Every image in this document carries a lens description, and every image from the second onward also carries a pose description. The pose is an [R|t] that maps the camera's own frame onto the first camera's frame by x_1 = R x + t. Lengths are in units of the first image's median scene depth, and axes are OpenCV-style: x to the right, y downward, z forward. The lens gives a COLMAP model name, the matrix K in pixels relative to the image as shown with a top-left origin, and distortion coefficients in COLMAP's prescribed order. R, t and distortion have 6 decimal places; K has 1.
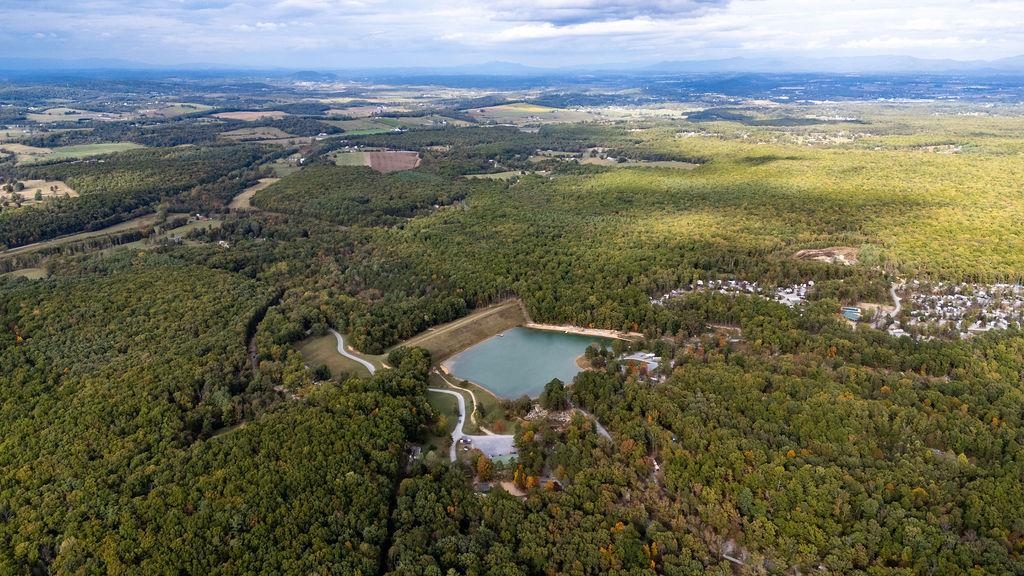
lens RADIAL K [[752.8, 0, 509.5], [0, 752.8, 293.7], [0, 0, 1]] dist [0.073551, -0.073765]
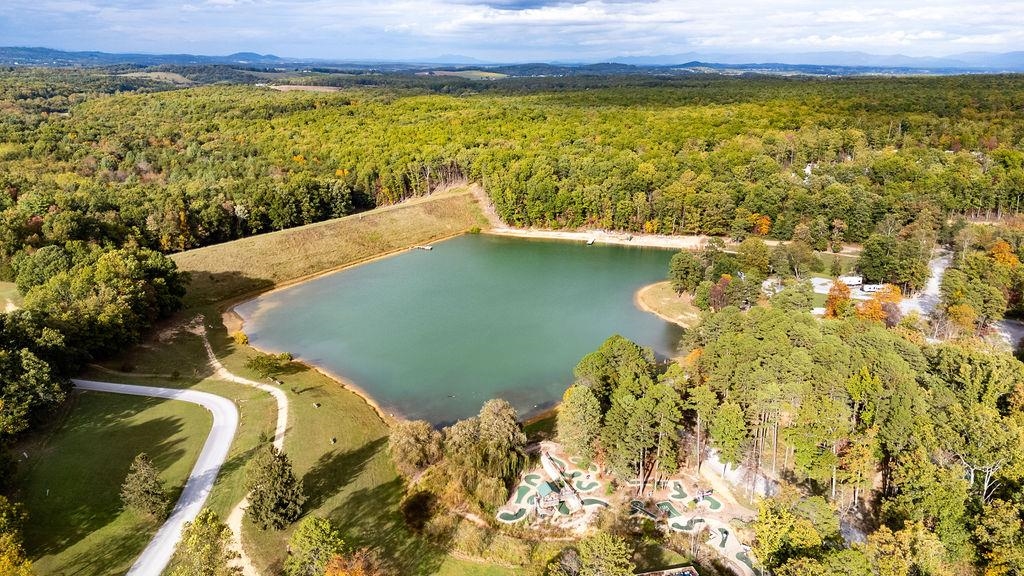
lens RADIAL K [[752.8, 0, 514.2], [0, 752.8, 292.0], [0, 0, 1]] dist [0.073551, -0.073765]
pose [[0.997754, -0.003031, 0.066915, 0.007980], [0.003004, 0.999995, 0.000504, 0.075793], [-0.066916, -0.000302, 0.997759, 0.585935]]
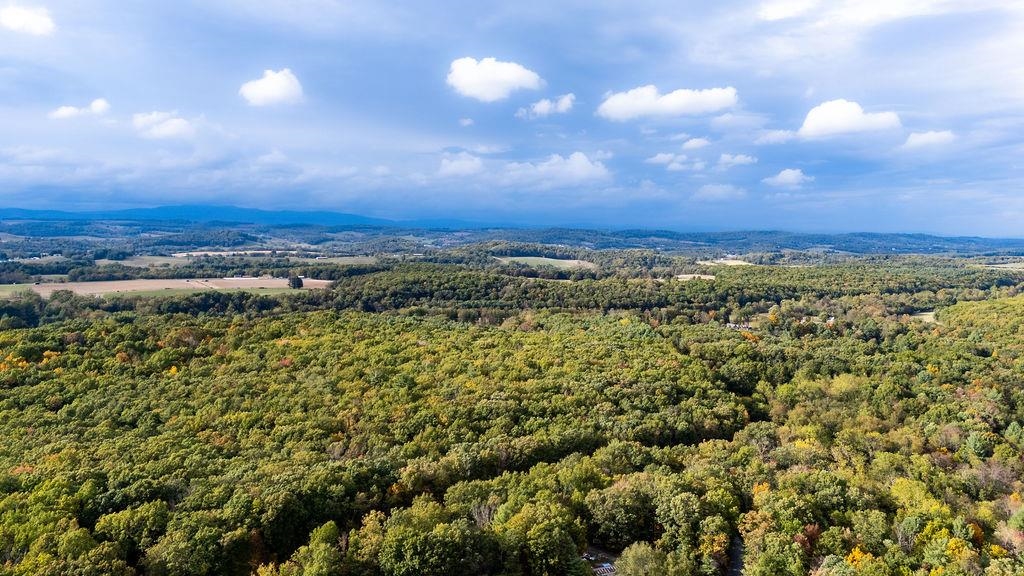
lens RADIAL K [[752.8, 0, 506.2], [0, 752.8, 280.6], [0, 0, 1]] dist [0.073551, -0.073765]
pose [[0.571436, 0.067466, -0.817868, -0.092054], [-0.256429, 0.961391, -0.099859, -0.002509], [0.779554, 0.266788, 0.566674, 0.773758]]
